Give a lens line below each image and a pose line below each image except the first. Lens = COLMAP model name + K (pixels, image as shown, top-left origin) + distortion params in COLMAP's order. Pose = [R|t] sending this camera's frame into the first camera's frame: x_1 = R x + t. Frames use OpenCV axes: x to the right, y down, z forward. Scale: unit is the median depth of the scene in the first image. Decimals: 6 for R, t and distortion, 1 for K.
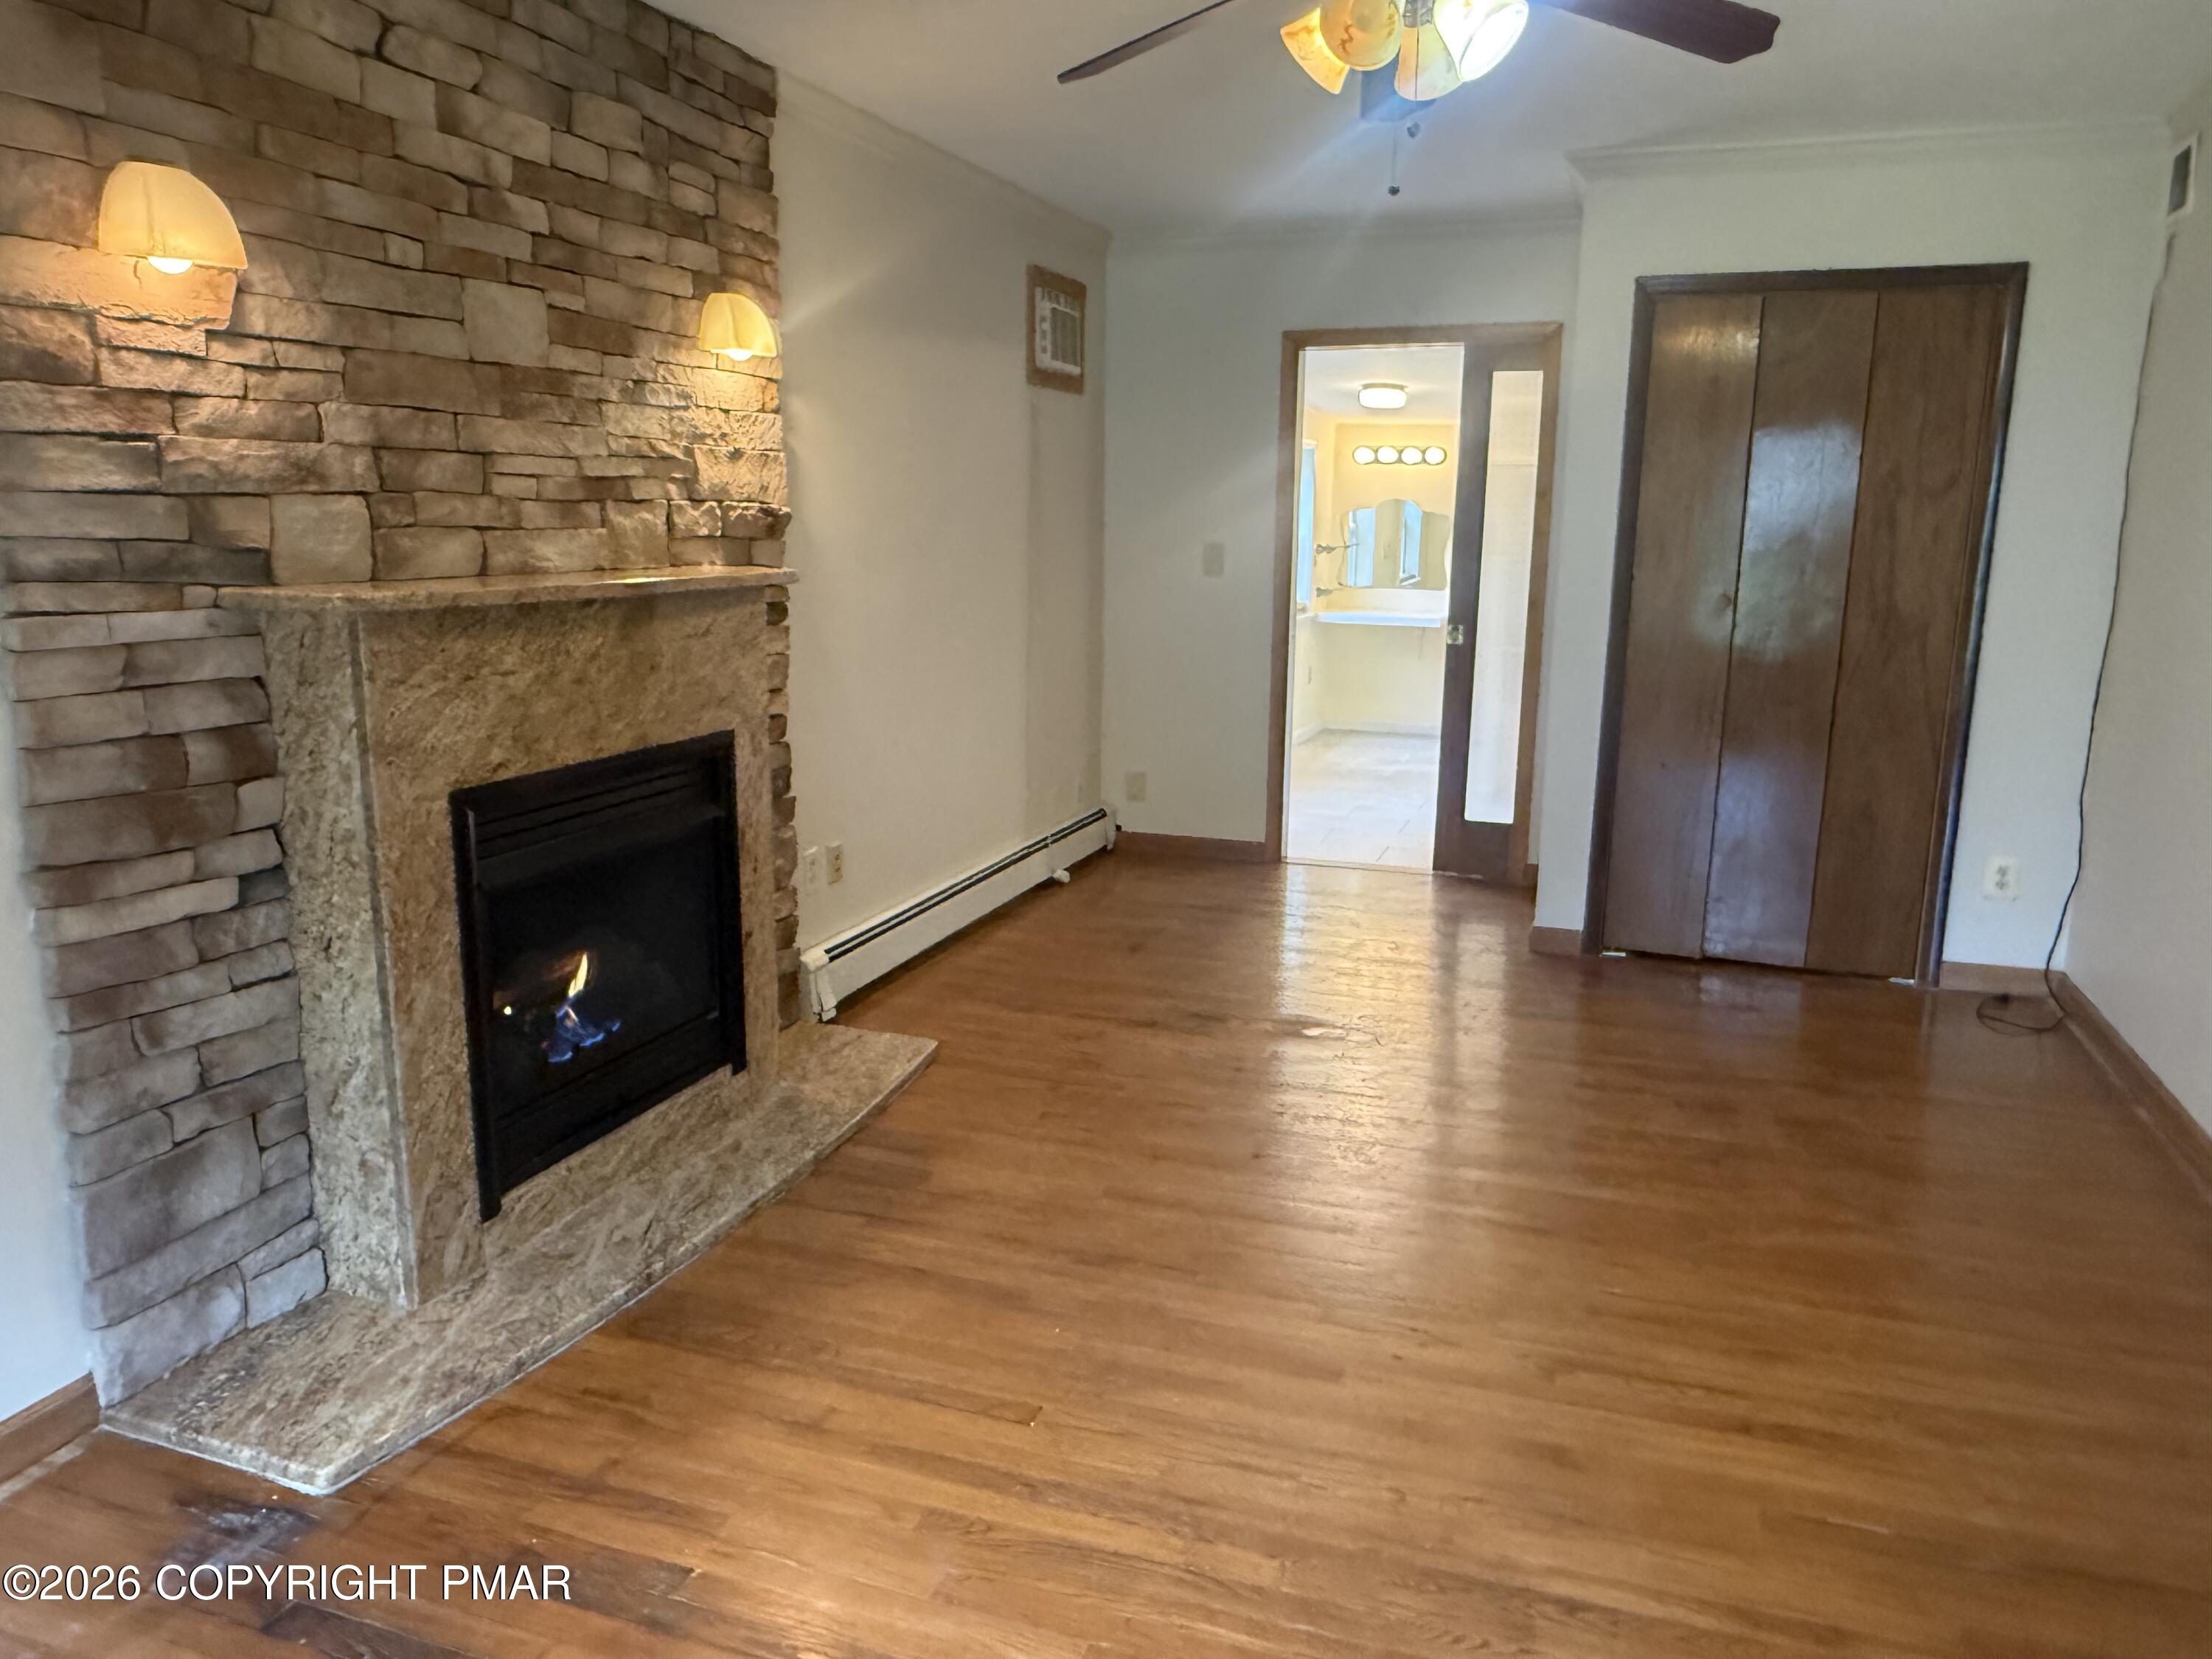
lens RADIAL K [[1511.2, 0, 1124.3], [0, 1511.2, 819.3], [0, 0, 1]] dist [-0.001405, -0.002746]
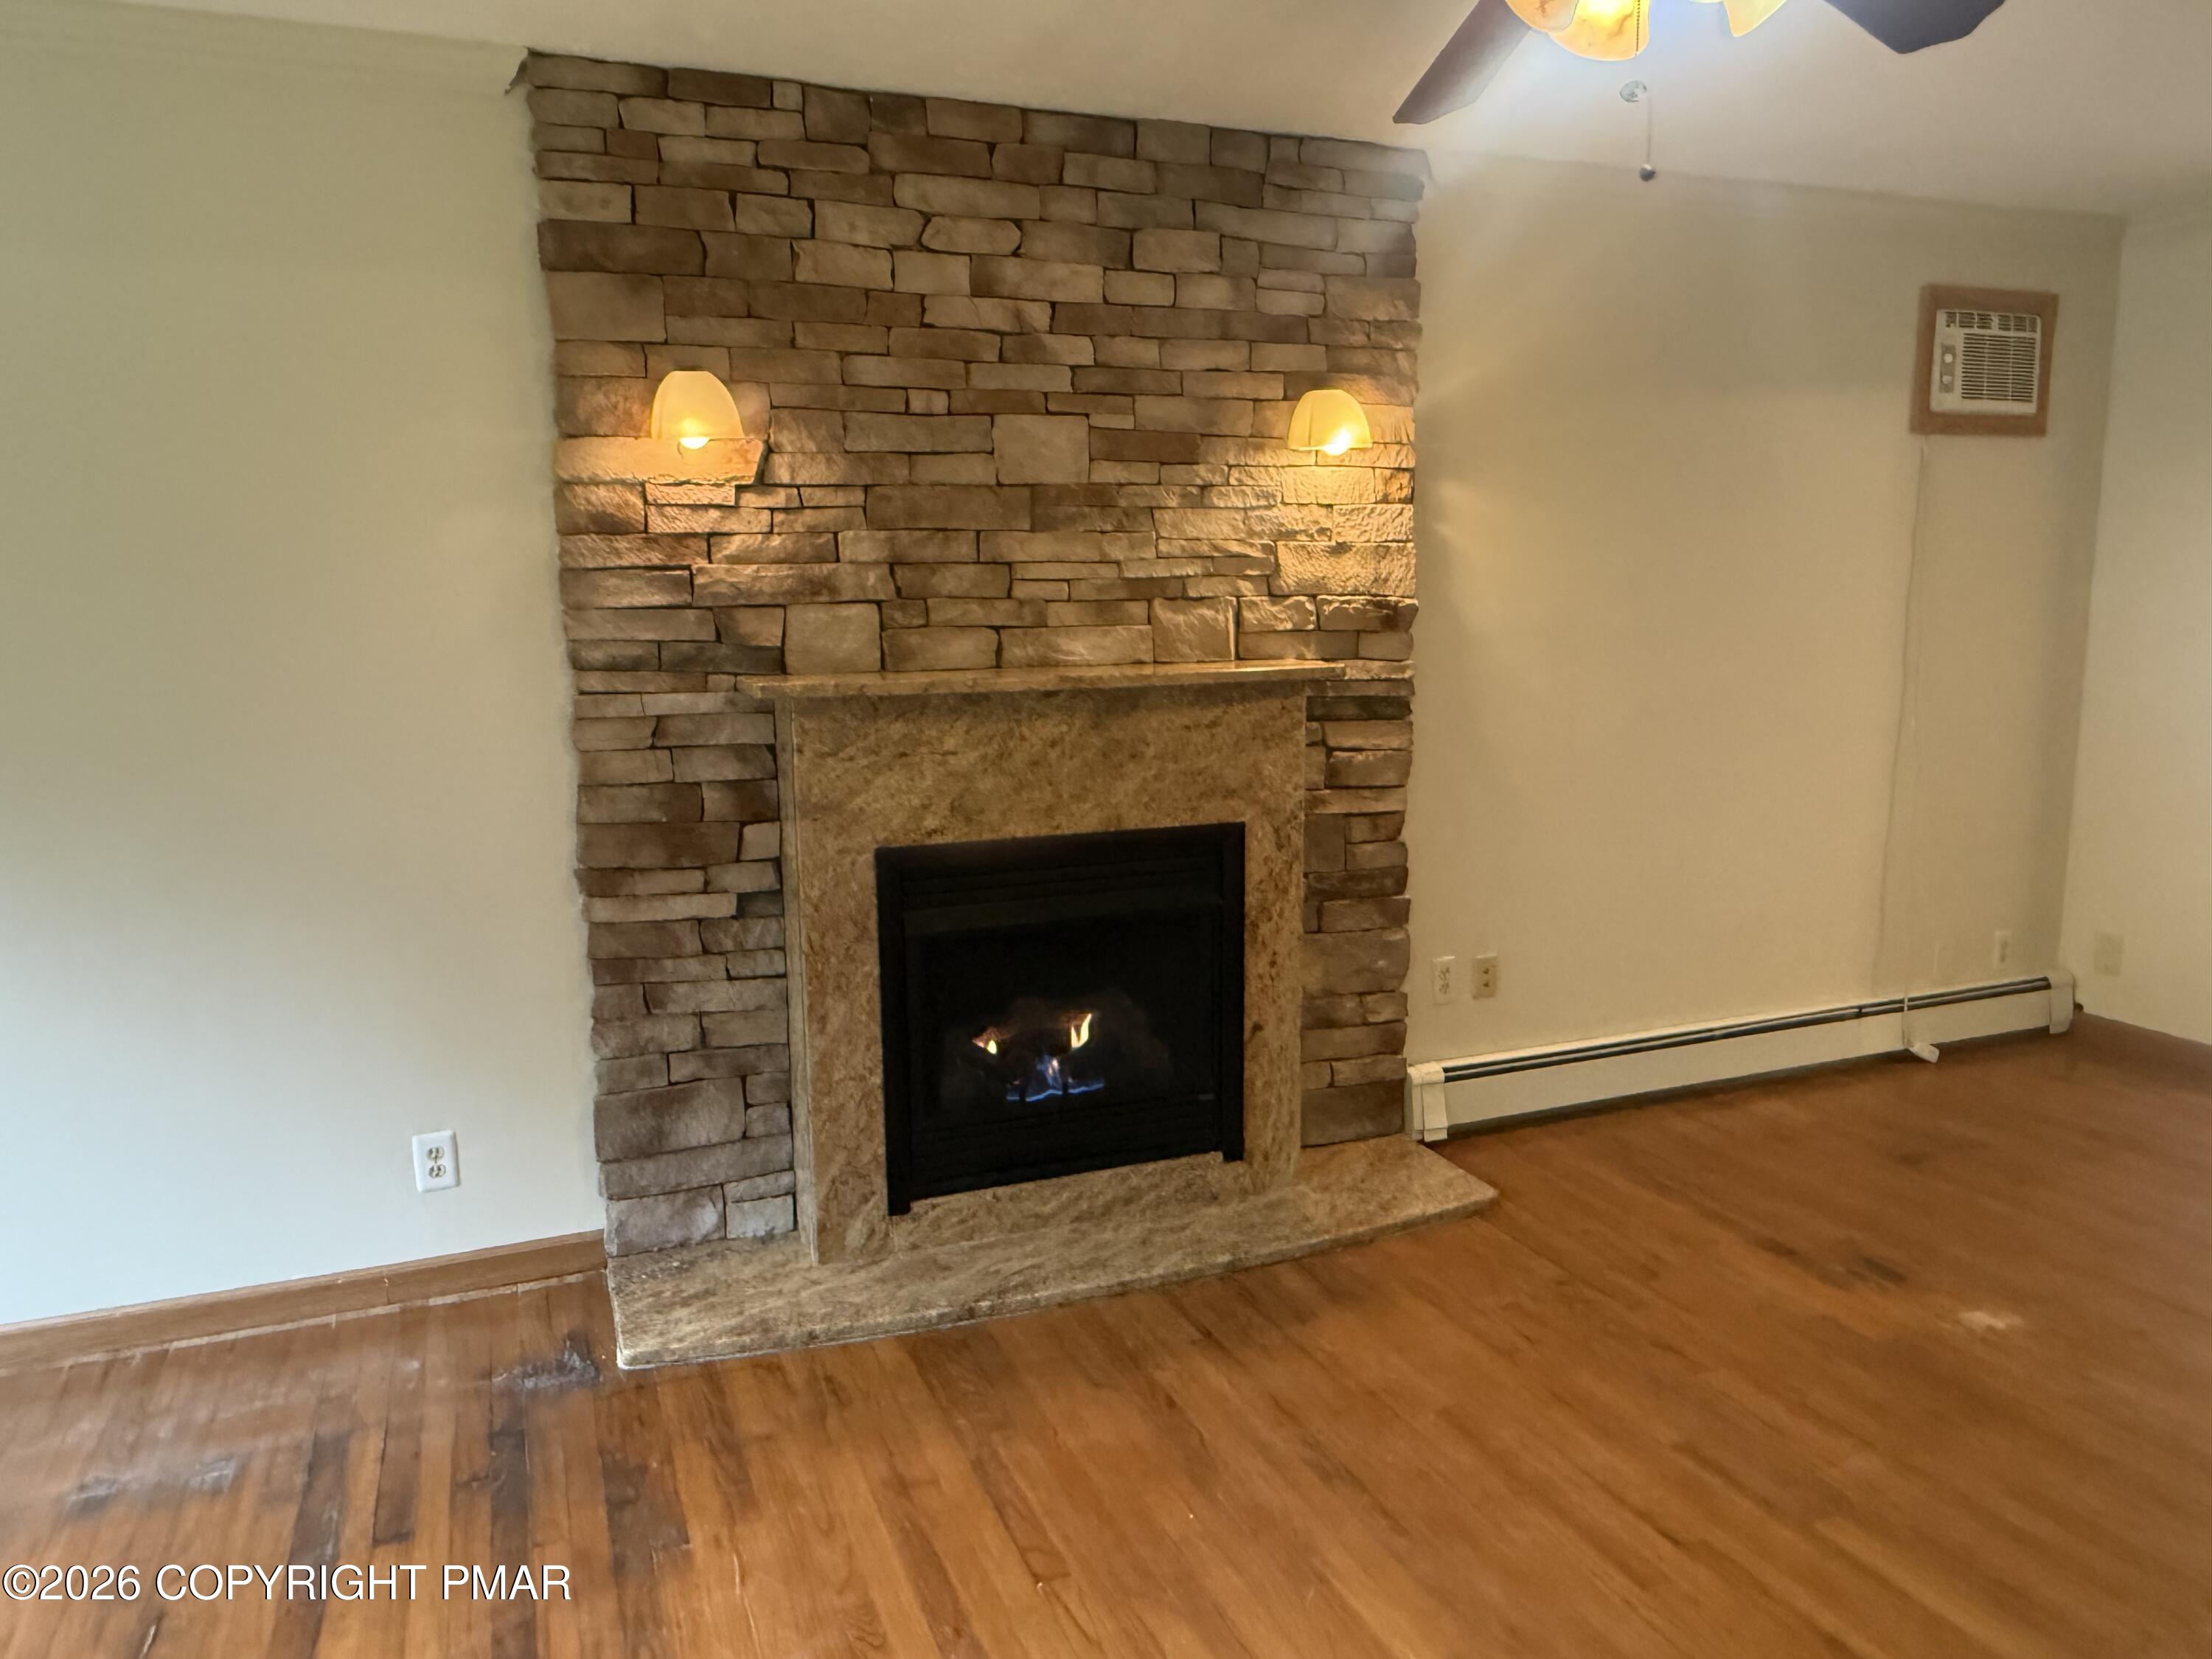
lens RADIAL K [[1511.2, 0, 1094.0], [0, 1511.2, 830.5], [0, 0, 1]] dist [-0.001405, -0.002746]
pose [[0.653333, 0.098480, -0.750638, 0.533001], [-0.129664, 0.991409, 0.017212, -0.071009], [0.745884, 0.086086, 0.660489, 0.317718]]
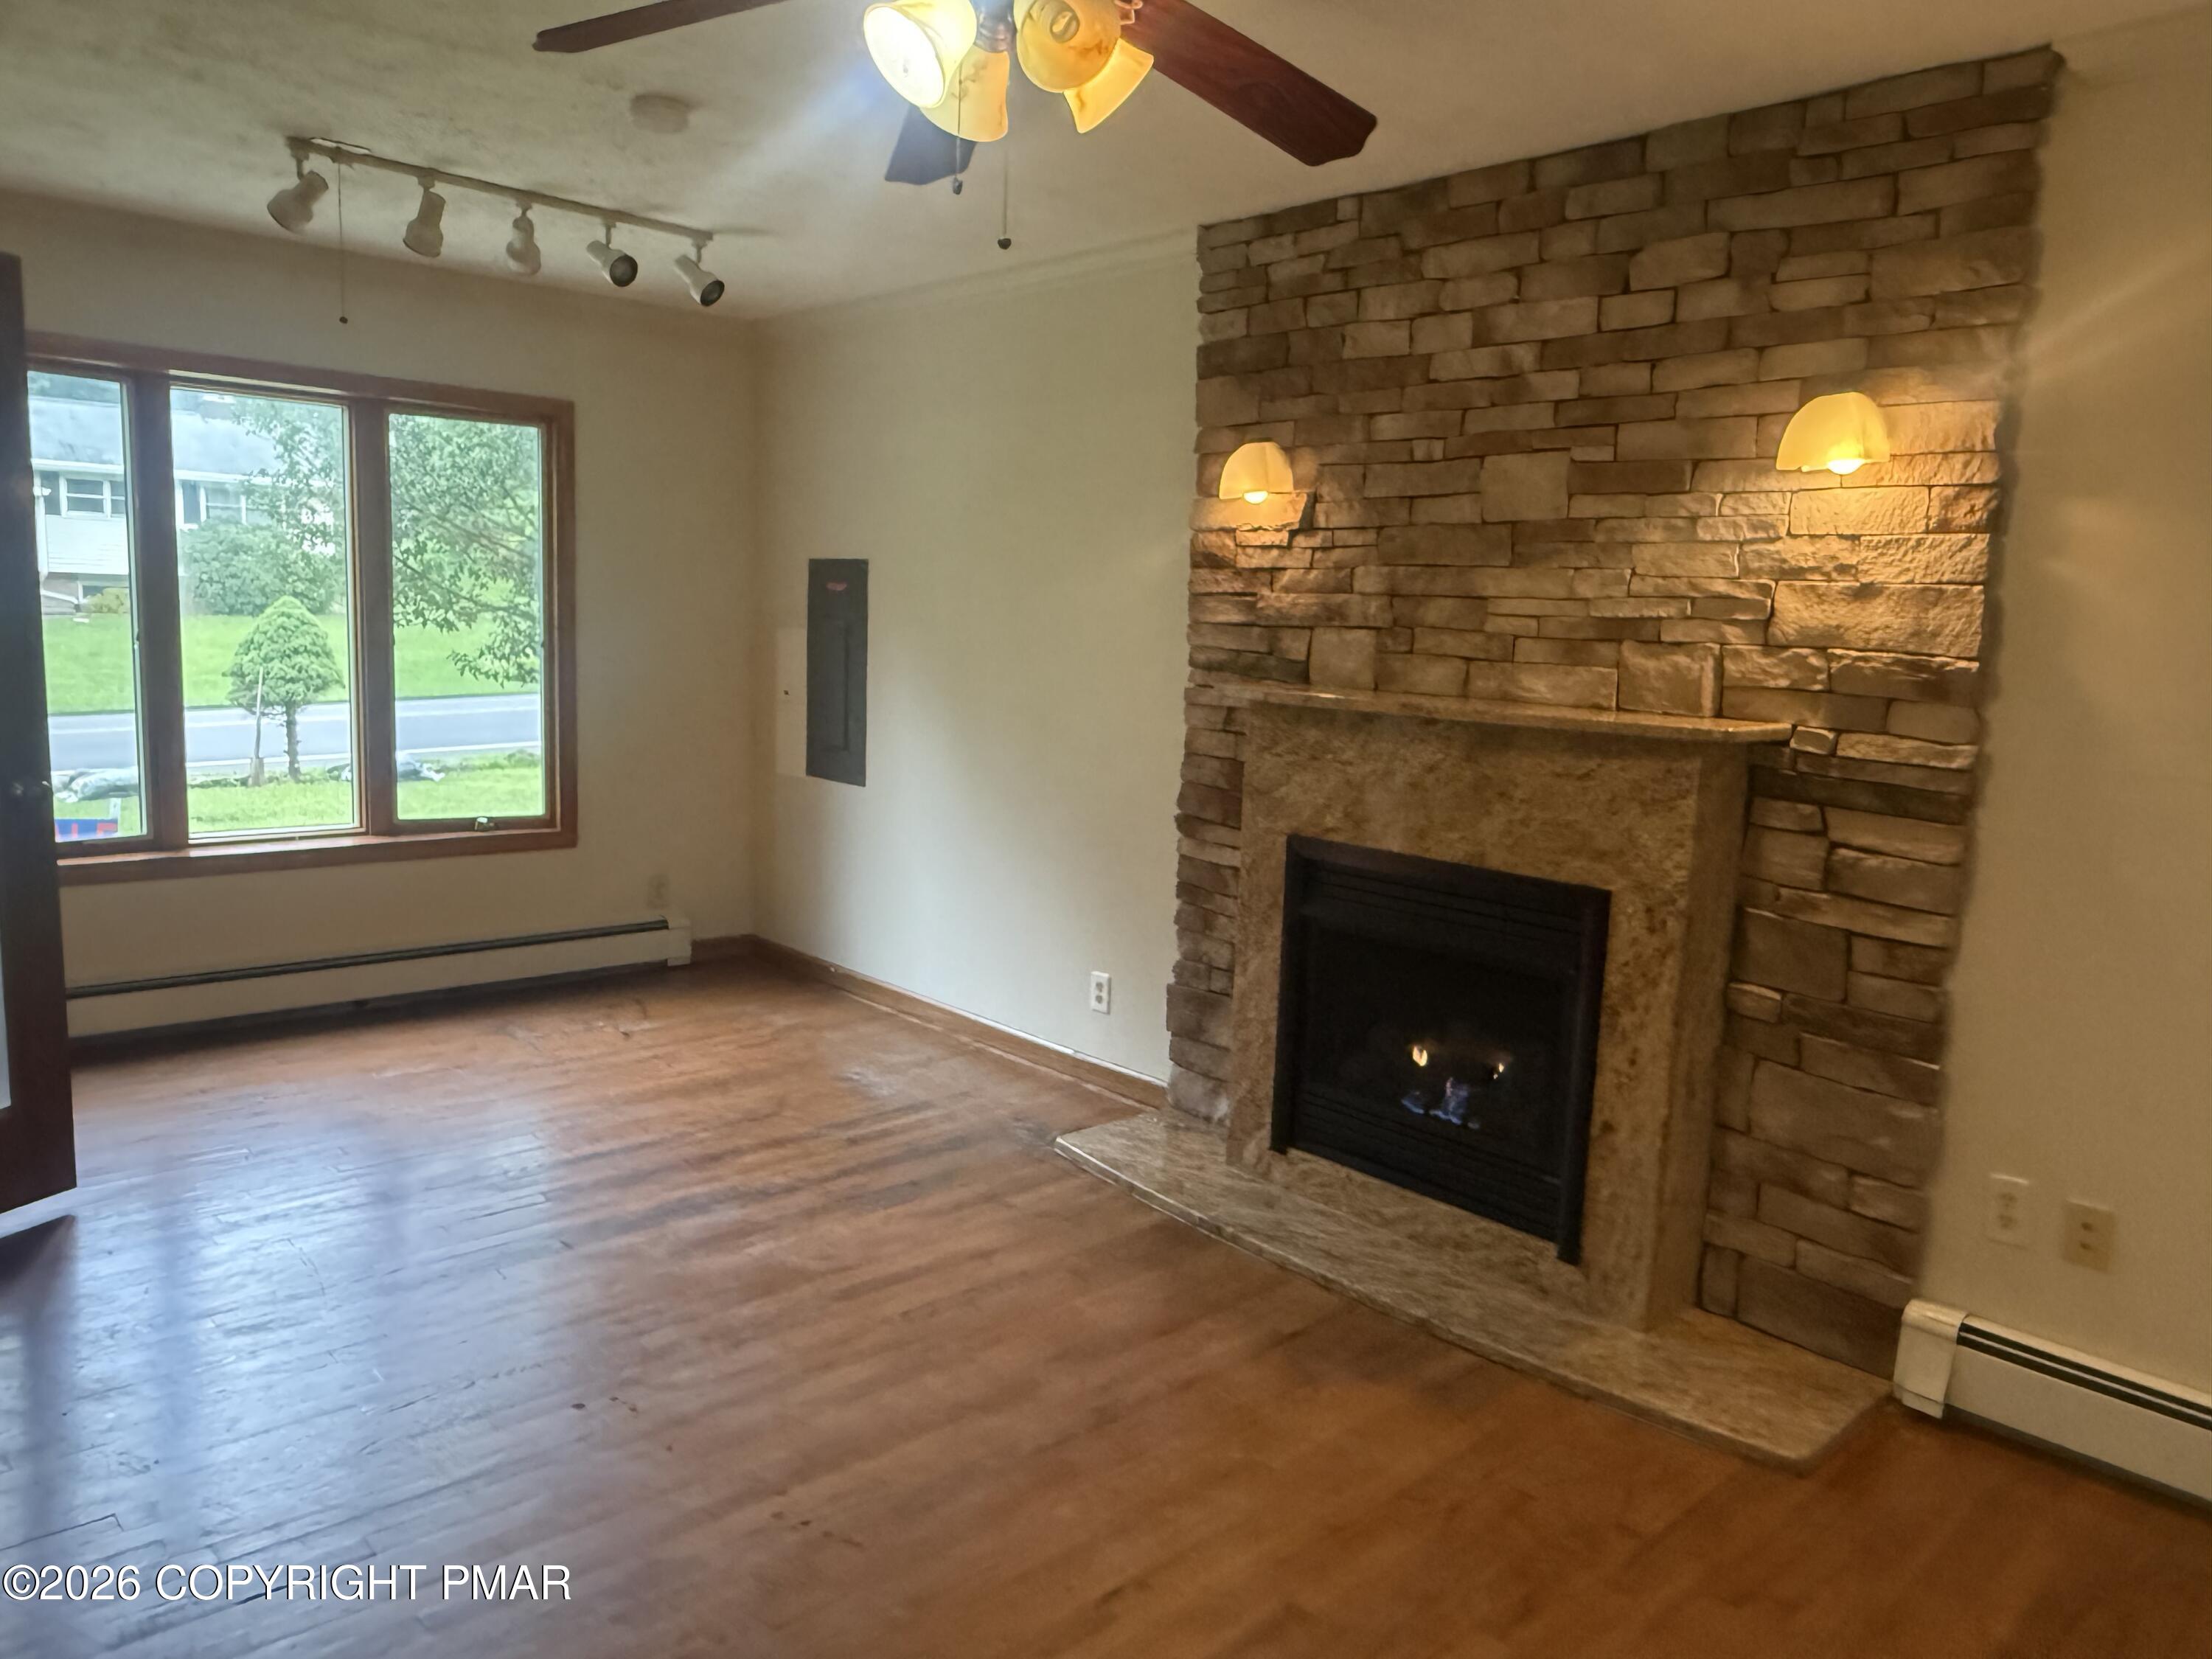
lens RADIAL K [[1511.2, 0, 1094.9], [0, 1511.2, 818.4], [0, 0, 1]] dist [-0.001405, -0.002746]
pose [[-0.471107, 0.089410, -0.877533, 0.828370], [-0.218883, 0.951884, 0.214494, -0.278345], [0.854487, 0.293127, -0.428869, 1.365897]]
